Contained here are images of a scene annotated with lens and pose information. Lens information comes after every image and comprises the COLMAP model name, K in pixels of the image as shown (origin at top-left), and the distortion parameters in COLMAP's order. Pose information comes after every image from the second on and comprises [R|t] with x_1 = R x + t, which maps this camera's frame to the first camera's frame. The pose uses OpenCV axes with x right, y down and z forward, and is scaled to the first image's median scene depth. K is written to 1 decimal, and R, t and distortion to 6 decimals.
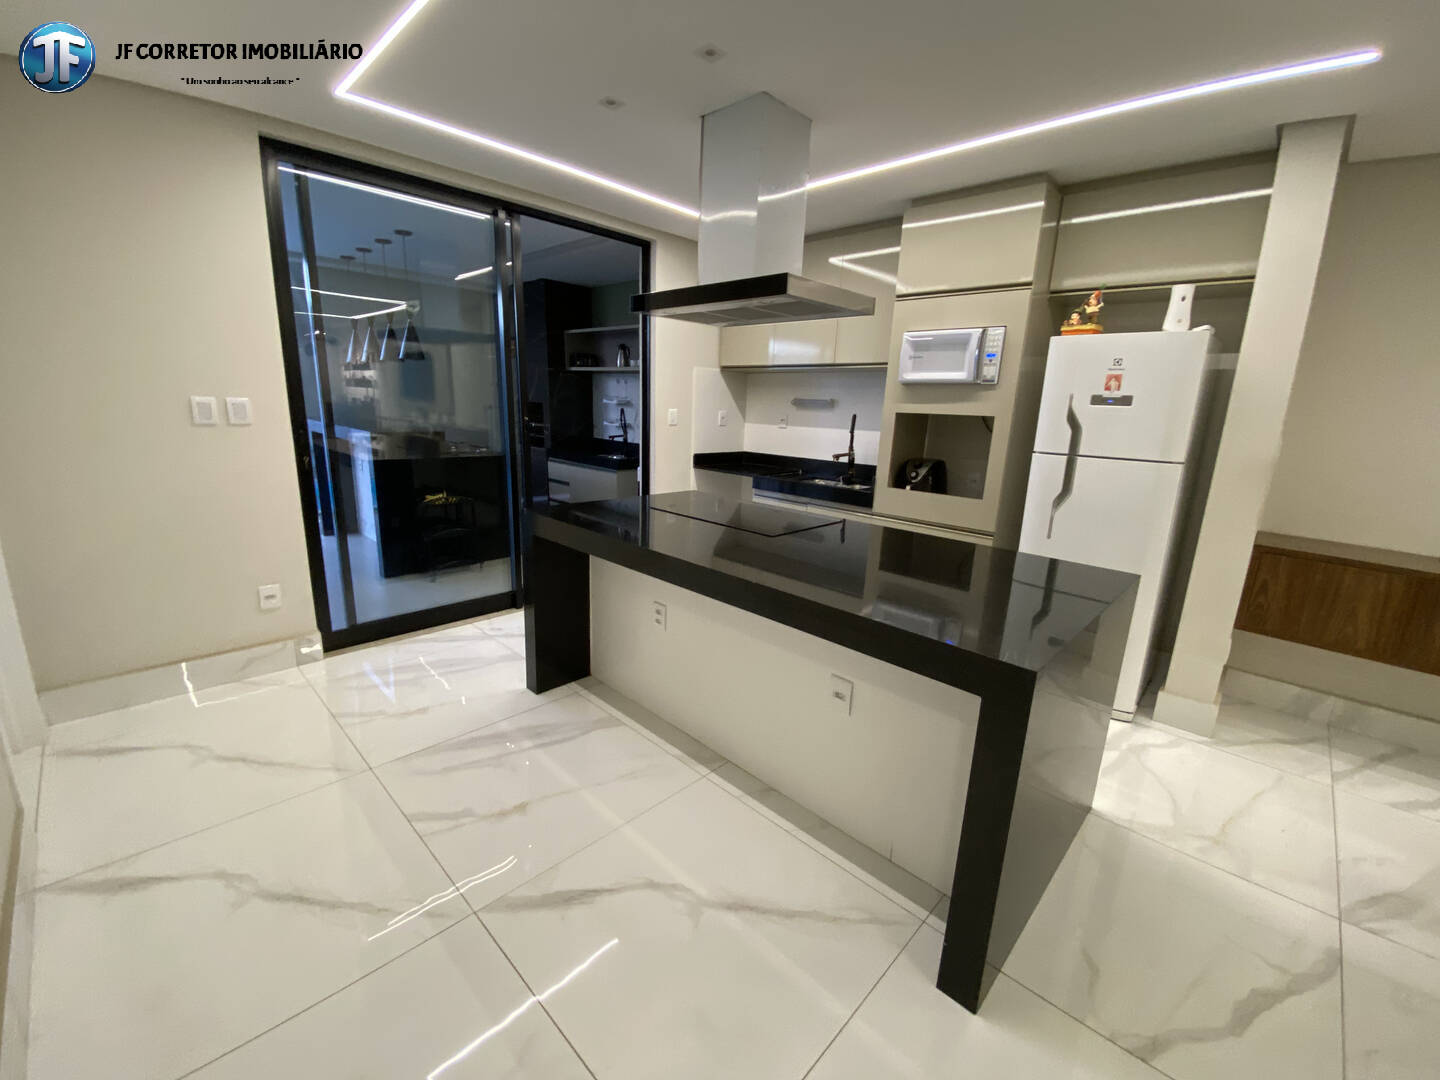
lens RADIAL K [[587.6, 0, 721.9], [0, 587.6, 540.1], [0, 0, 1]] dist [0.019409, -0.019819]
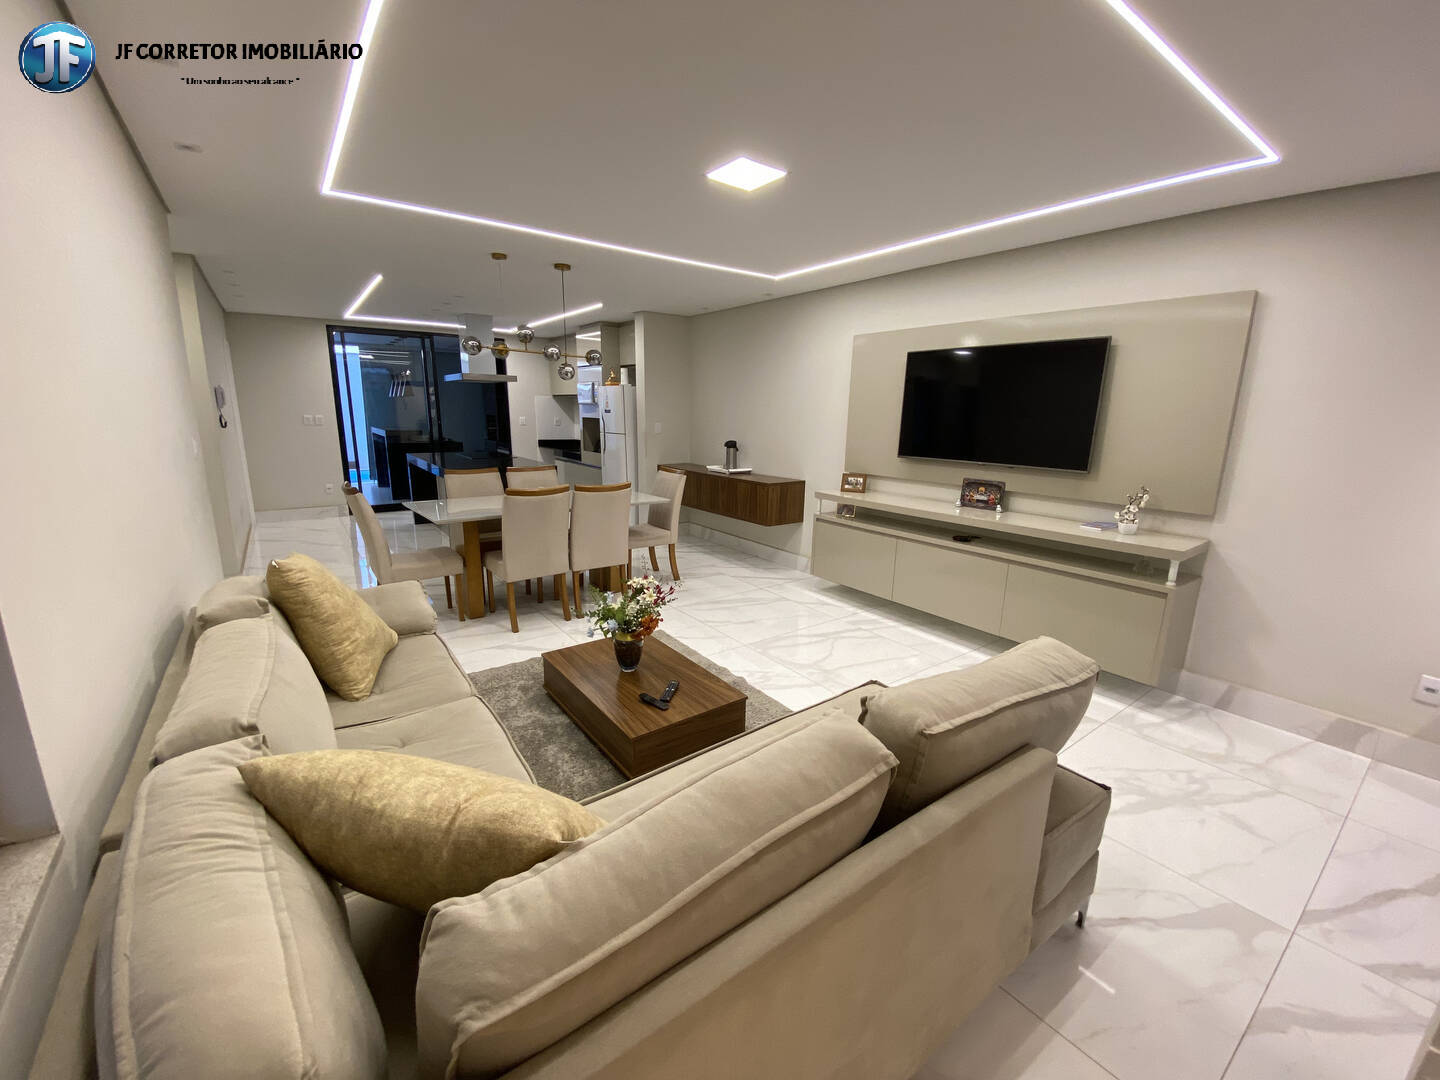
lens RADIAL K [[586.9, 0, 717.1], [0, 586.9, 539.8], [0, 0, 1]] dist [0.034953, -0.019596]
pose [[0.984683, 0.013156, -0.173857, 1.519767], [-0.015939, 0.999766, -0.014623, 0.353707], [0.173624, 0.017170, 0.984662, -1.423469]]
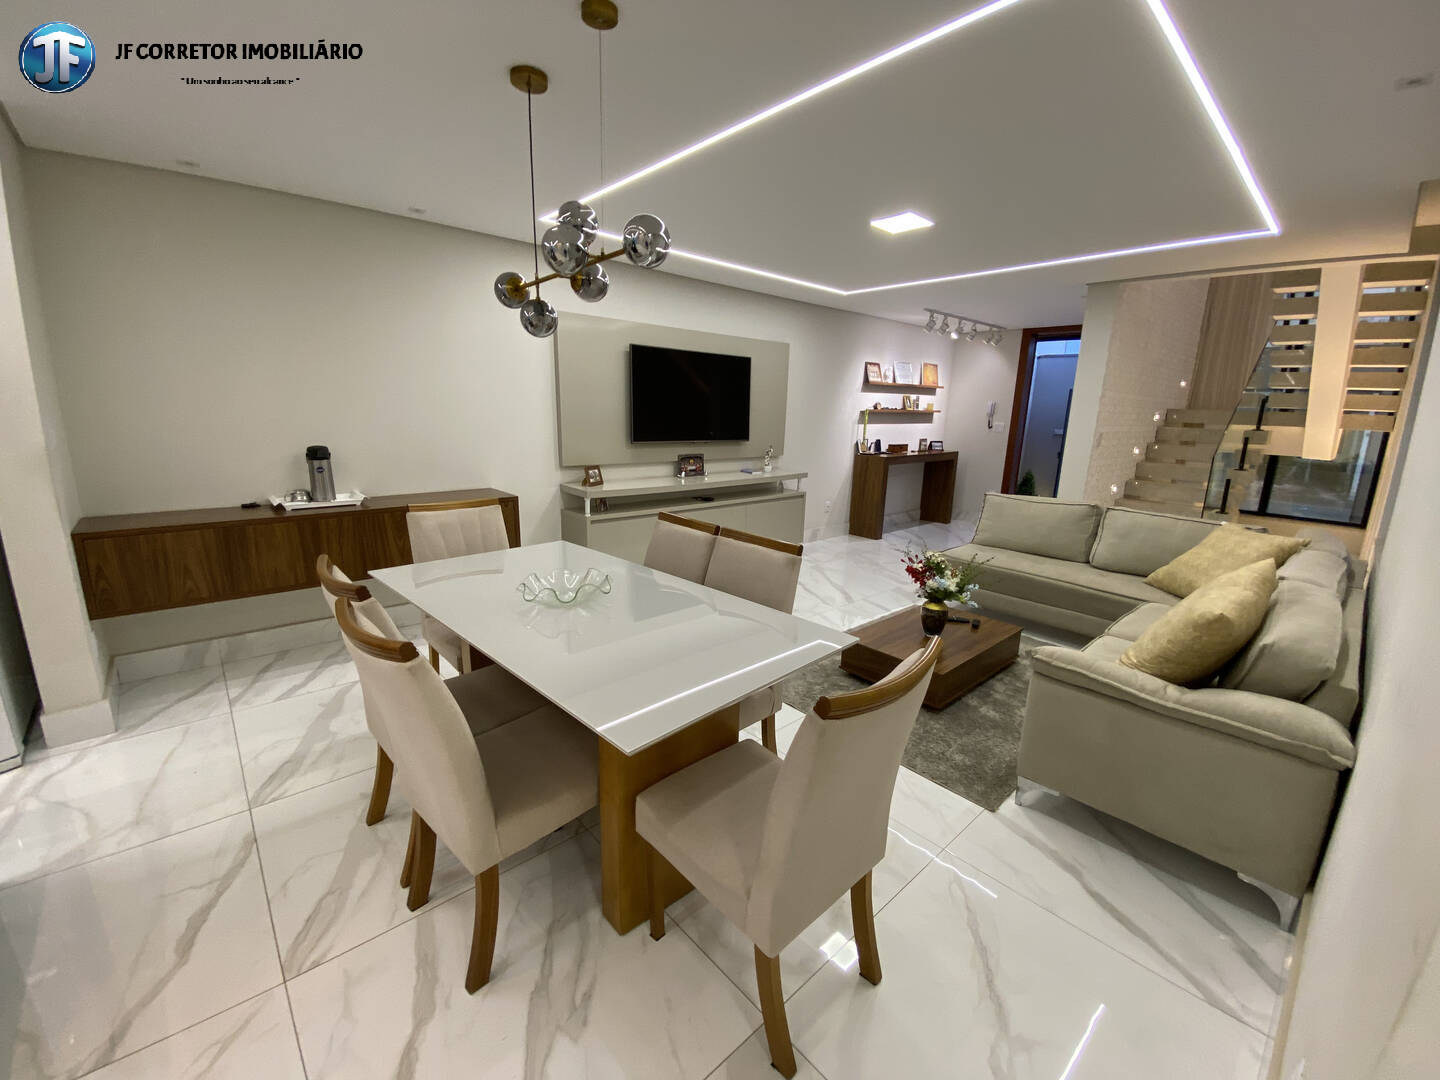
lens RADIAL K [[579.6, 0, 719.5], [0, 579.6, 543.8], [0, 0, 1]] dist [0.019762, -0.019397]
pose [[0.069752, -0.264320, 0.961909, 0.053349], [0.207843, 0.946947, 0.245137, 0.011757], [-0.975672, 0.182827, 0.120989, -0.150492]]
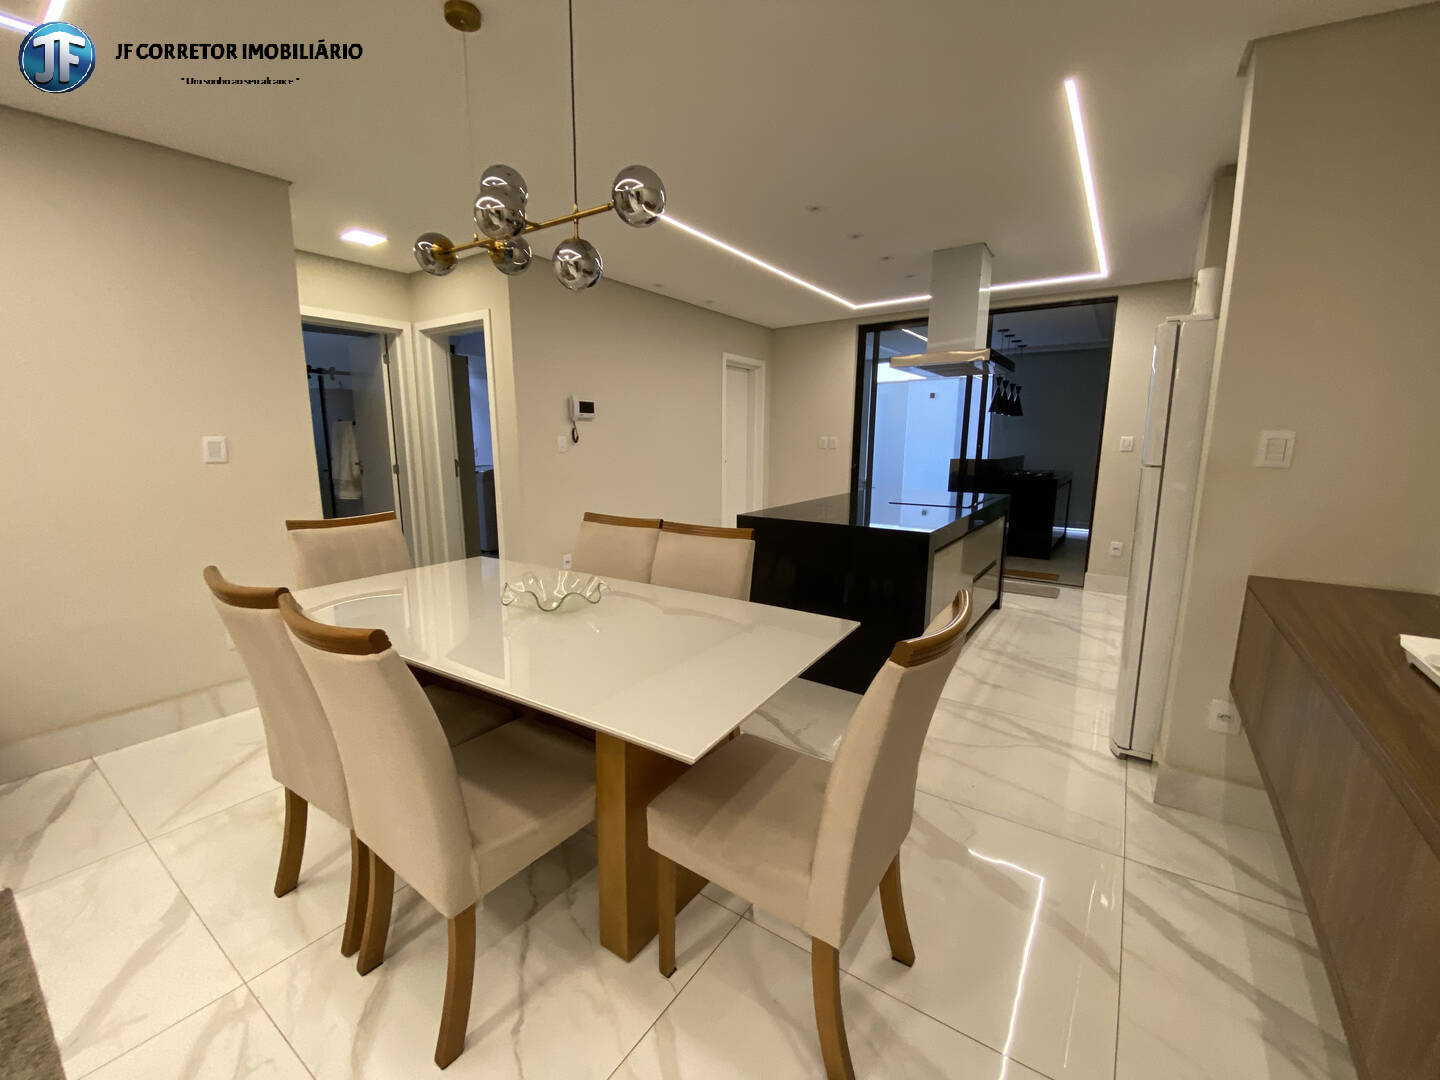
lens RADIAL K [[587.6, 0, 721.9], [0, 587.6, 540.1], [0, 0, 1]] dist [0.019409, -0.019819]
pose [[0.154779, 0.129739, -0.979393, 1.412311], [-0.223647, 0.970206, 0.093178, 0.037671], [0.962302, 0.204616, 0.179184, 0.186753]]
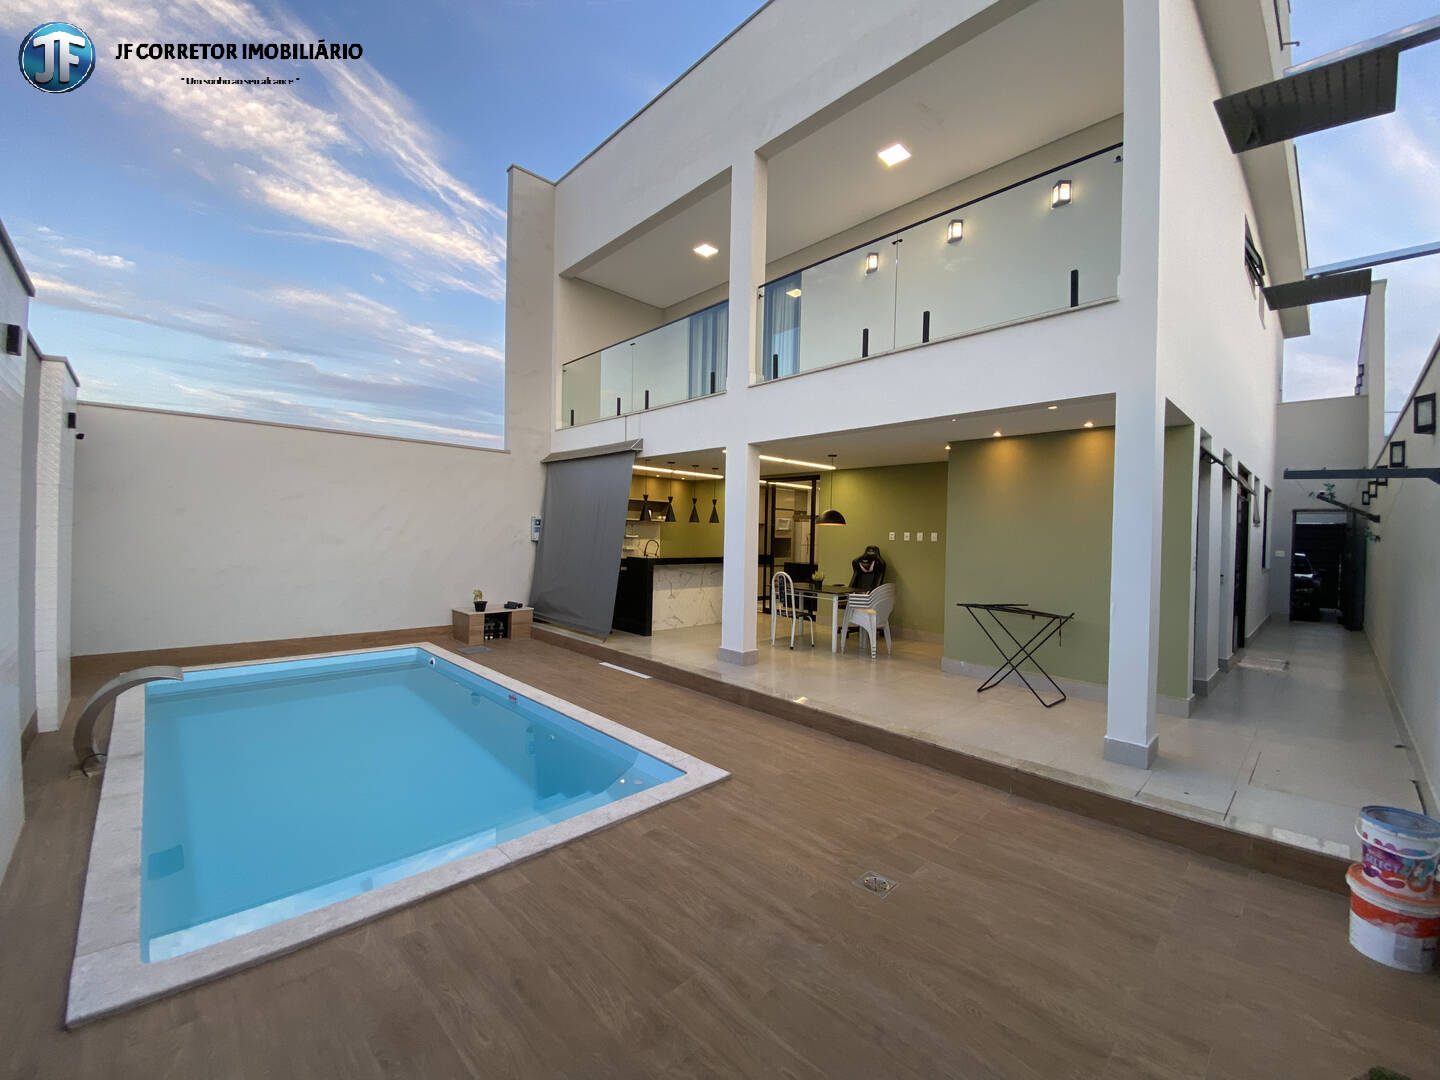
lens RADIAL K [[587.6, 0, 721.9], [0, 587.6, 540.1], [0, 0, 1]] dist [0.019409, -0.019819]
pose [[0.047186, -0.045340, 0.997857, -4.308871], [0.212301, 0.976601, 0.034335, -0.506223], [-0.976064, 0.210226, 0.055708, 1.414589]]
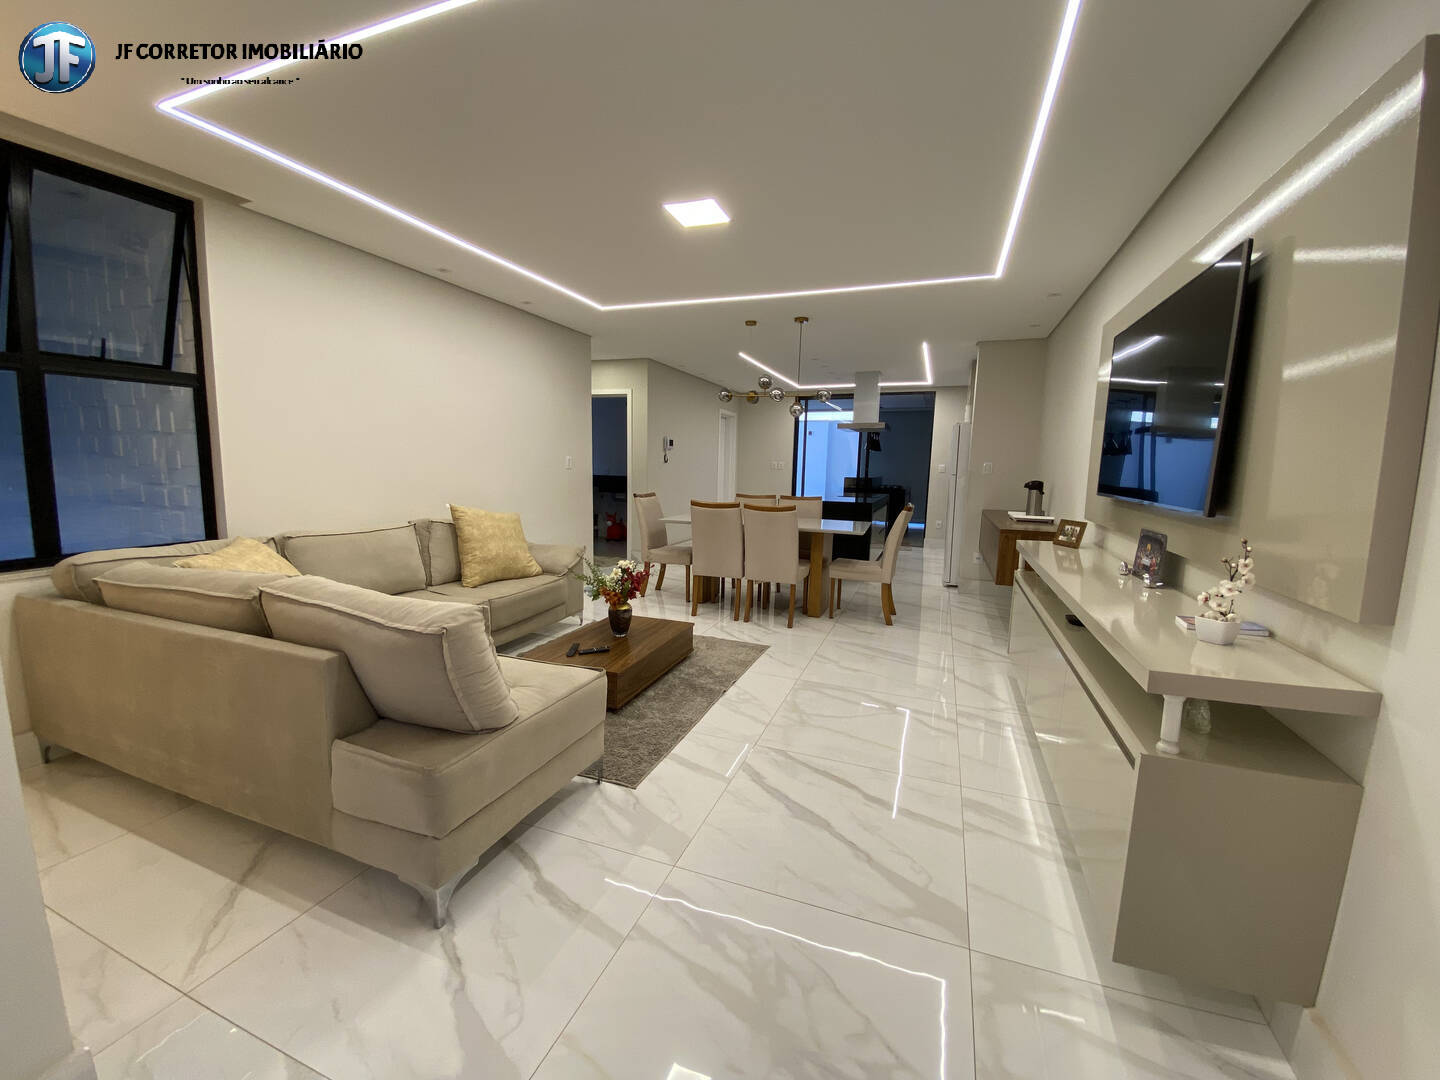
lens RADIAL K [[579.6, 0, 719.5], [0, 579.6, 543.8], [0, 0, 1]] dist [0.019762, -0.019397]
pose [[0.382842, 0.092203, -0.919201, 2.425556], [-0.215985, 0.976364, 0.007980, 0.318420], [0.898211, 0.195479, 0.393707, -0.748626]]
